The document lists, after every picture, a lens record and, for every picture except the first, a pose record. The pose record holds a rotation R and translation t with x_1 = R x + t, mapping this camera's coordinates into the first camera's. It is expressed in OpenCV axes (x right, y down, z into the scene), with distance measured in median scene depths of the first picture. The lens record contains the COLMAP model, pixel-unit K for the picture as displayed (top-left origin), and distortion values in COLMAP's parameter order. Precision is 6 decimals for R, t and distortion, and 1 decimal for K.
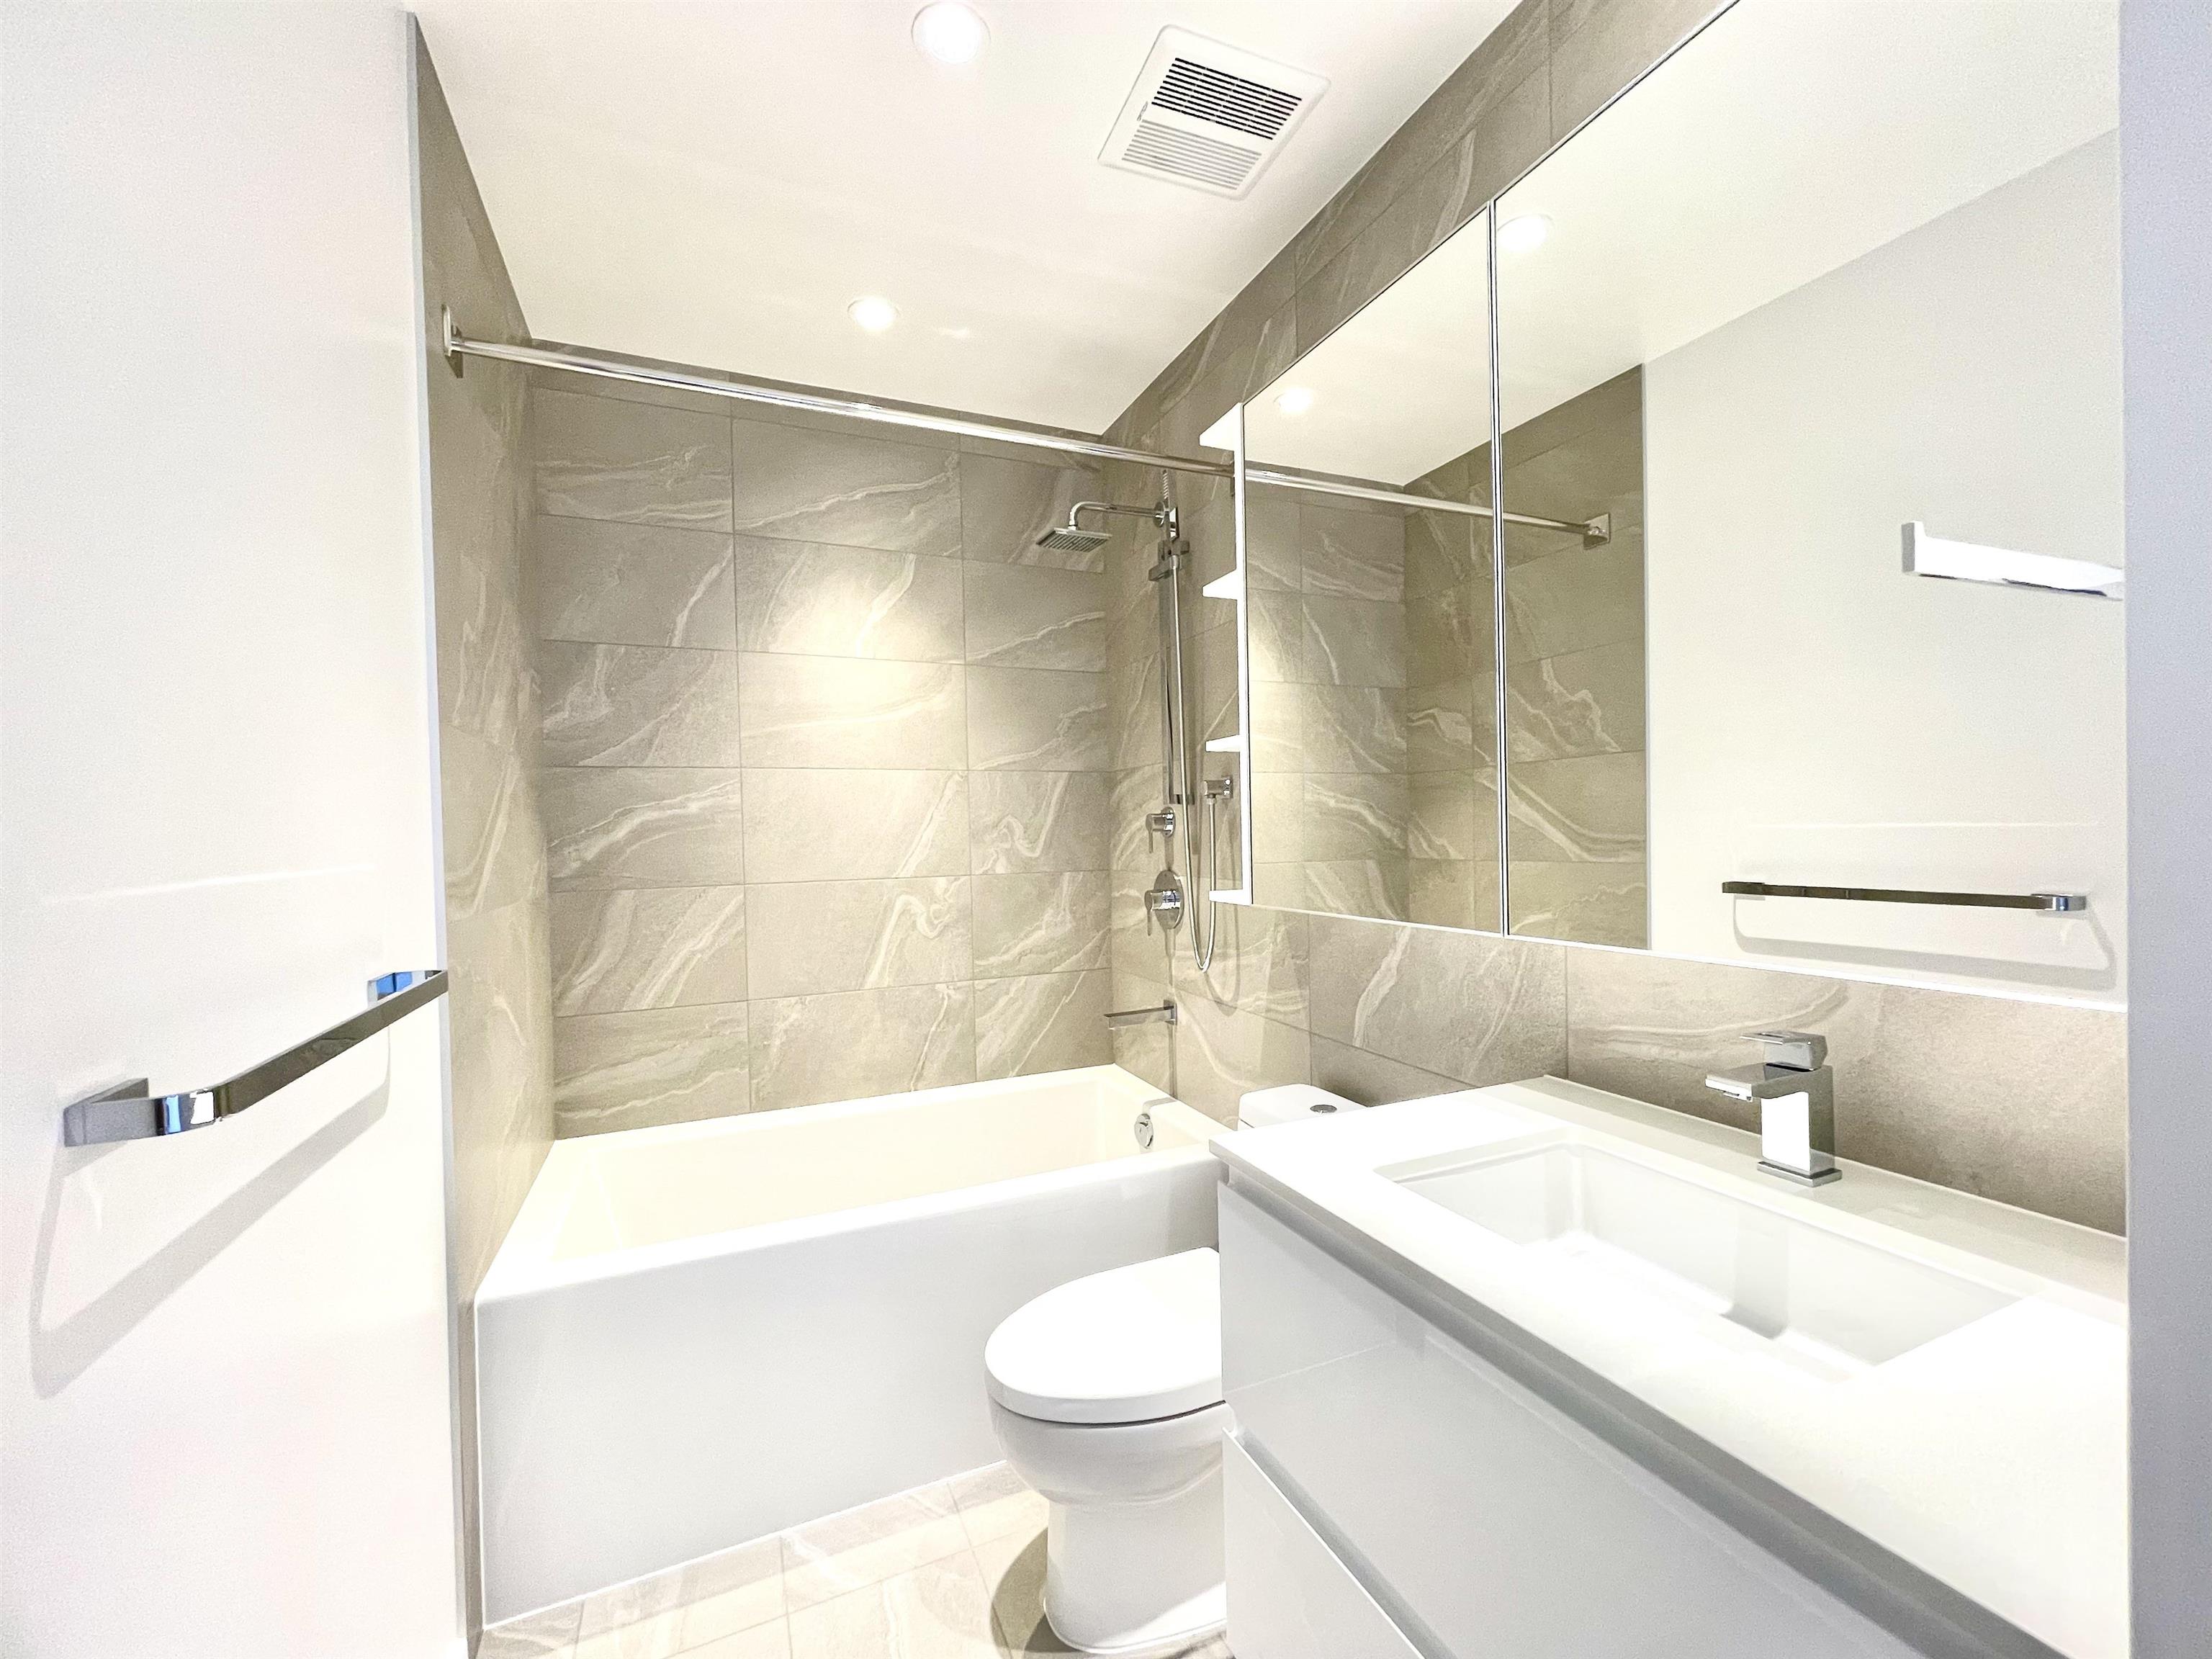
lens RADIAL K [[903.3, 0, 1098.3], [0, 903.3, 842.8], [0, 0, 1]] dist [0.000886, 0.000003]
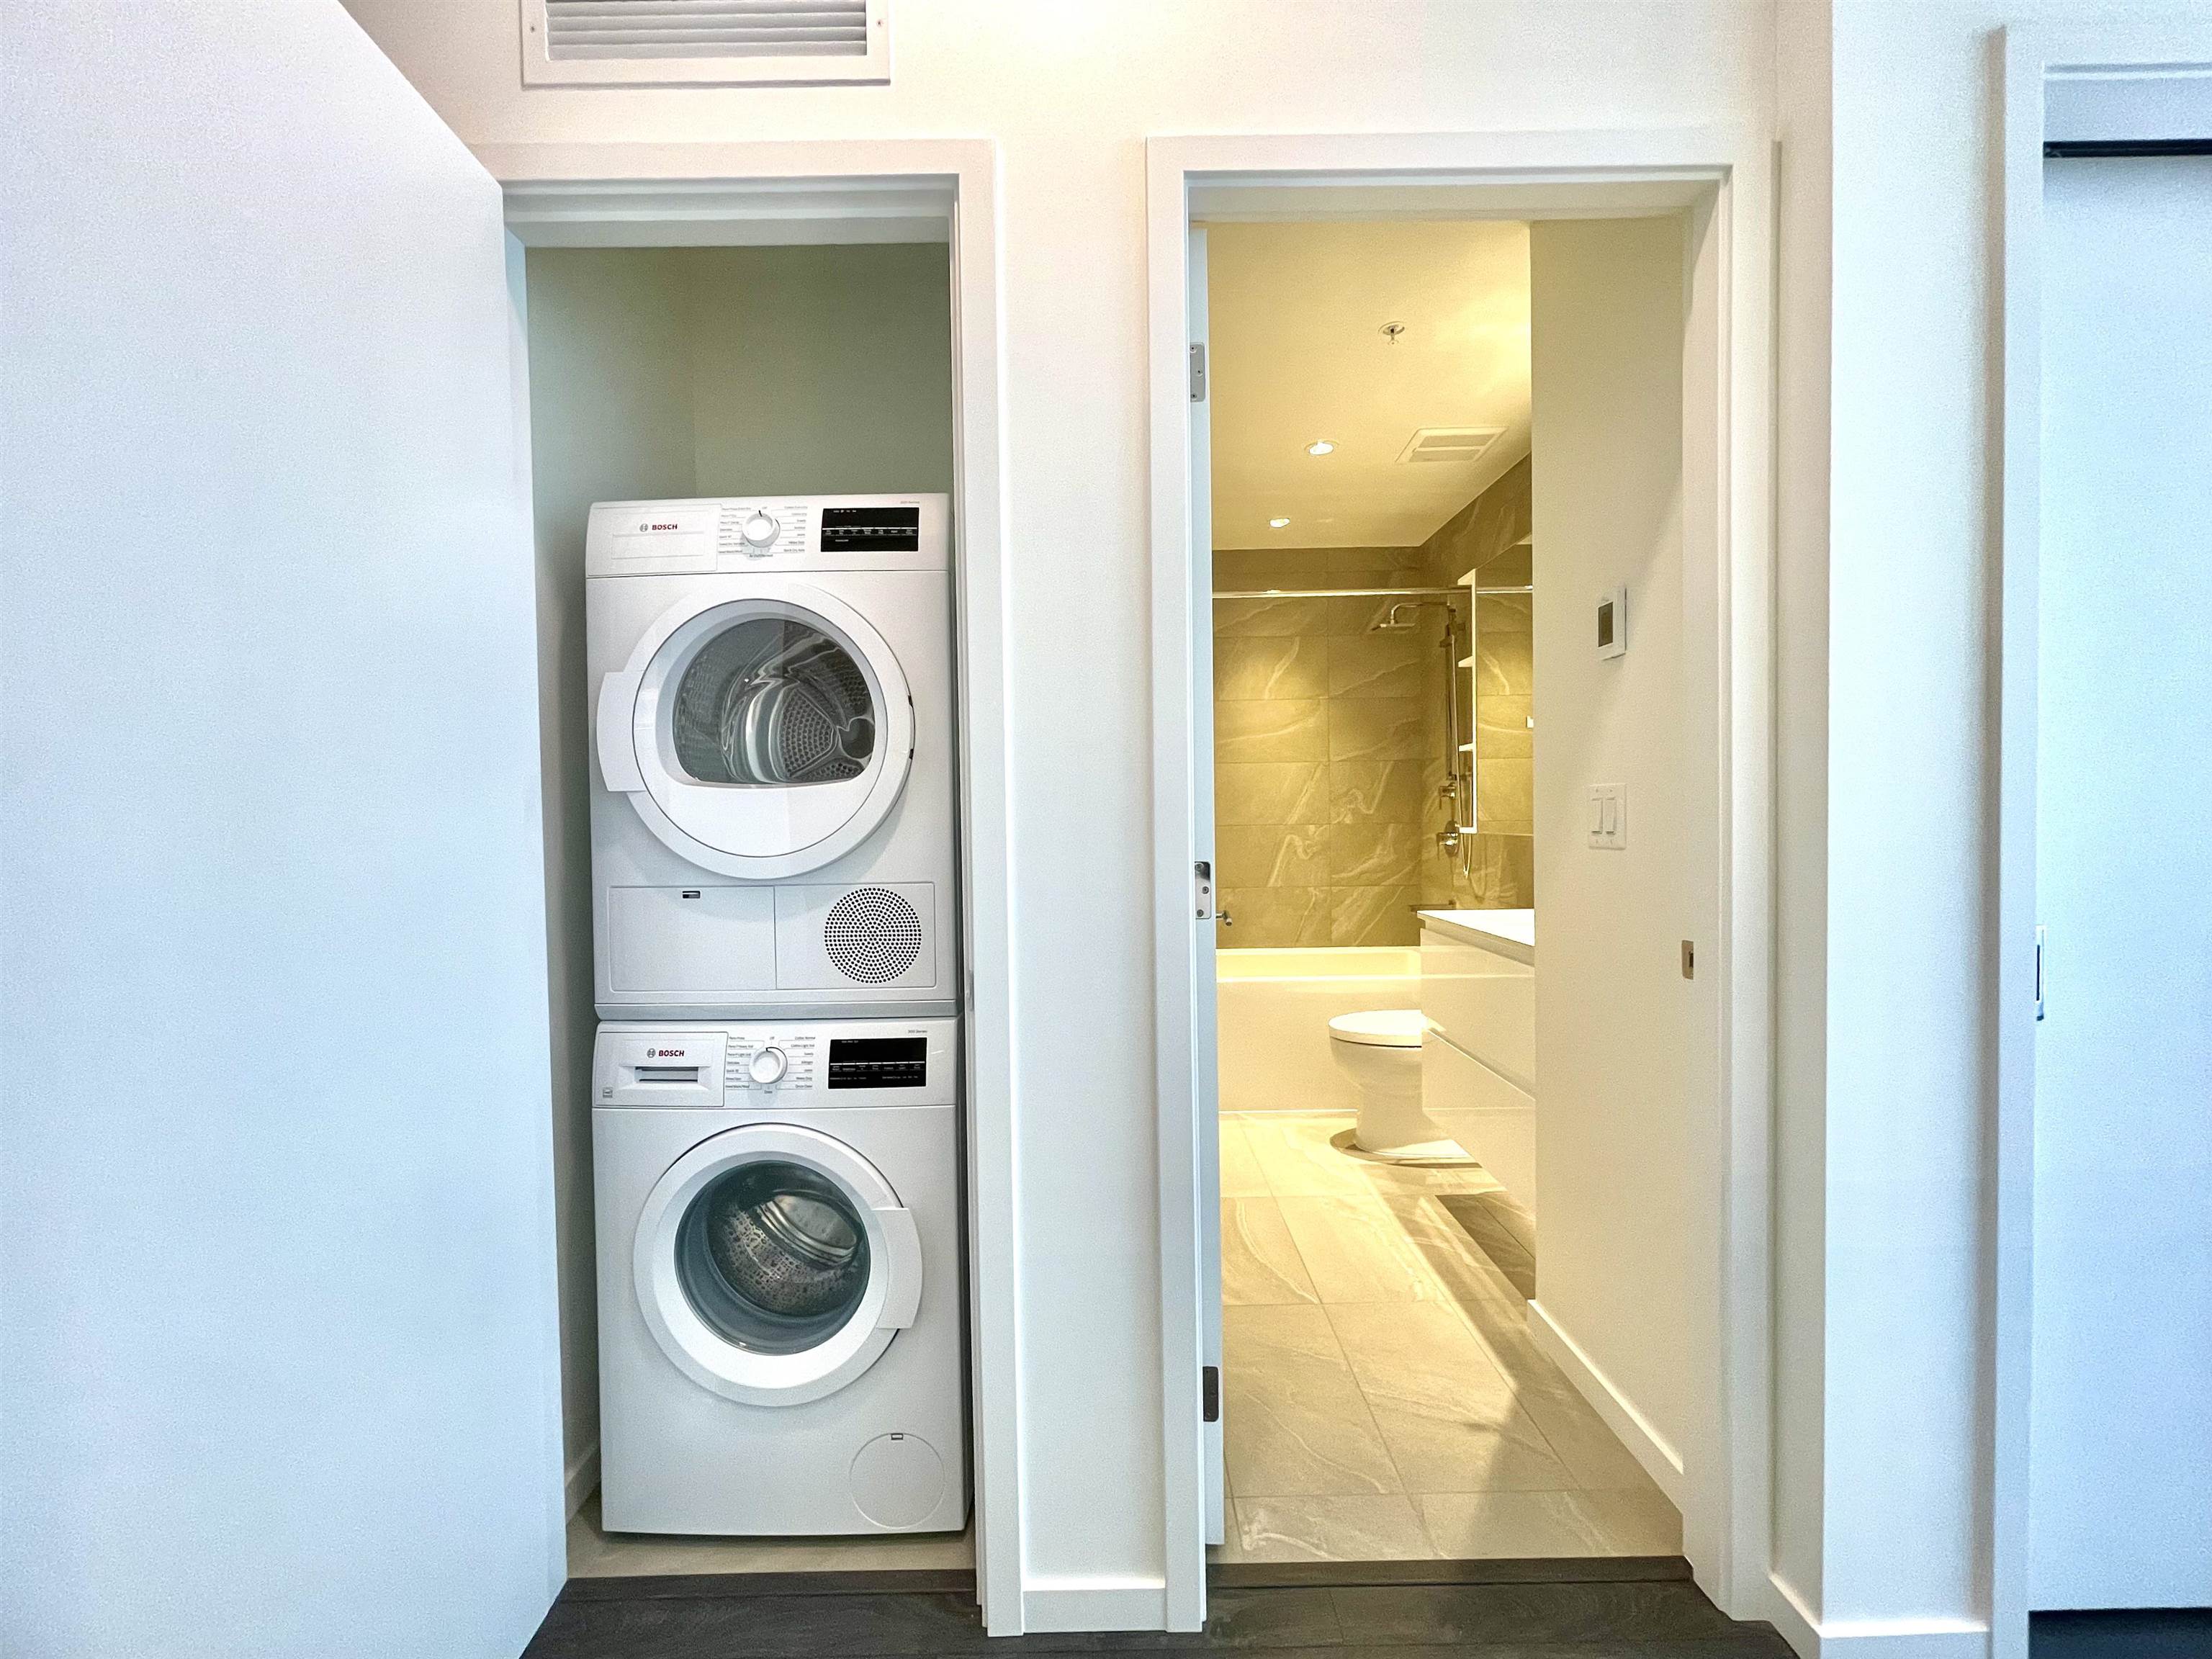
lens RADIAL K [[903.3, 0, 1098.3], [0, 903.3, 842.8], [0, 0, 1]] dist [0.000886, 0.000003]
pose [[0.919012, 0.016914, -0.393867, 0.131308], [-0.008197, 0.999683, 0.023805, 0.036305], [0.394145, -0.018649, 0.918859, -0.747291]]
